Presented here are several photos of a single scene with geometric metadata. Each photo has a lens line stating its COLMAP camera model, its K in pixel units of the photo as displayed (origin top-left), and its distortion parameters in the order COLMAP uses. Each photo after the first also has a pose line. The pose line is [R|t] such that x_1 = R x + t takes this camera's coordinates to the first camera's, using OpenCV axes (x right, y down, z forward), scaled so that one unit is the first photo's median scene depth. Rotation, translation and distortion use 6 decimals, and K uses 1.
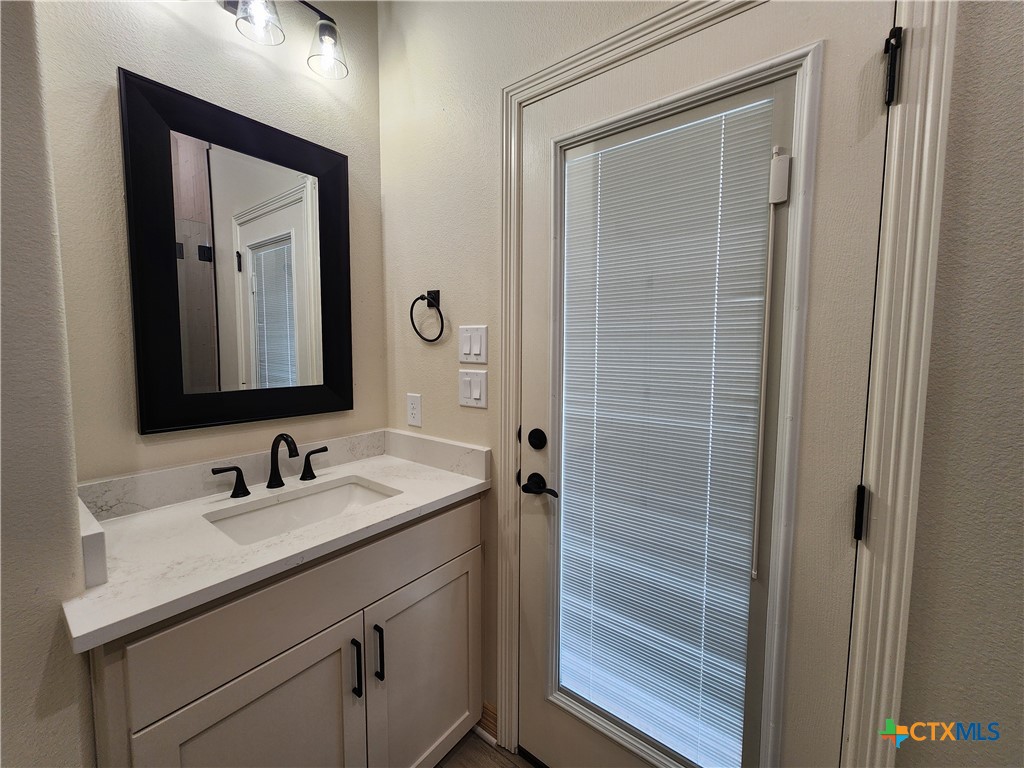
lens RADIAL K [[415.8, 0, 506.8], [0, 415.8, 377.4], [0, 0, 1]] dist [0.001132, -0.000191]
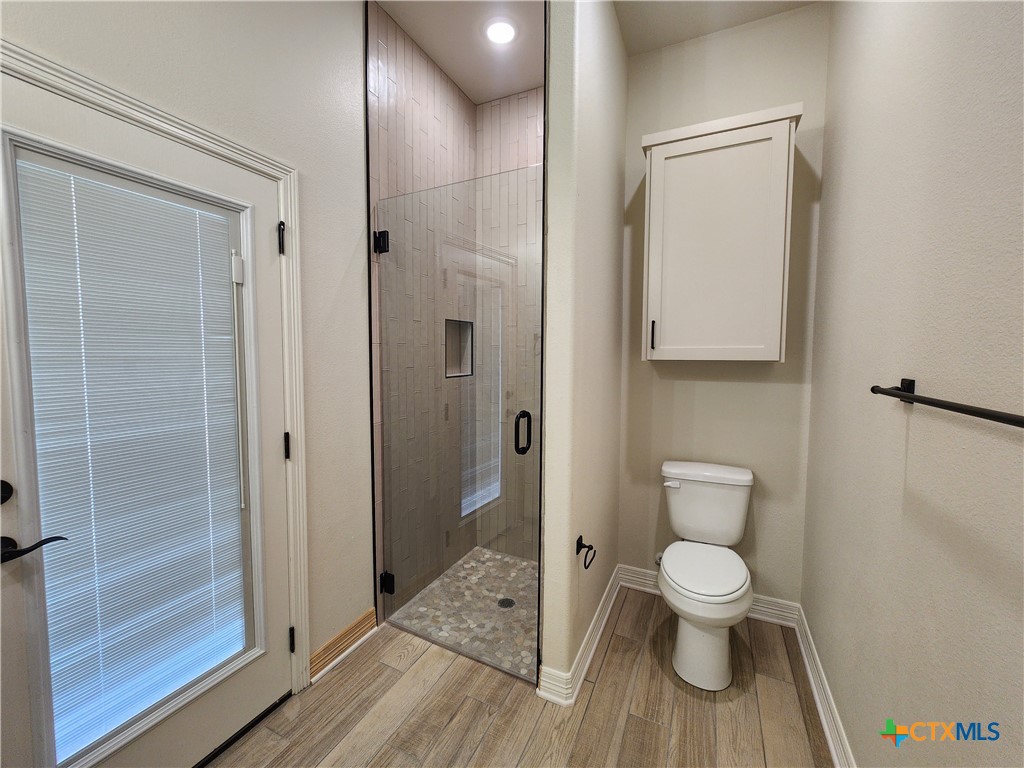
lens RADIAL K [[418.6, 0, 507.7], [0, 418.6, 379.8], [0, 0, 1]] dist [0.002299, -0.000077]
pose [[-0.216195, -0.065492, 0.974151, -1.202875], [0.070966, 0.994054, 0.082580, -0.080250], [-0.973768, 0.086985, -0.210262, 0.293139]]
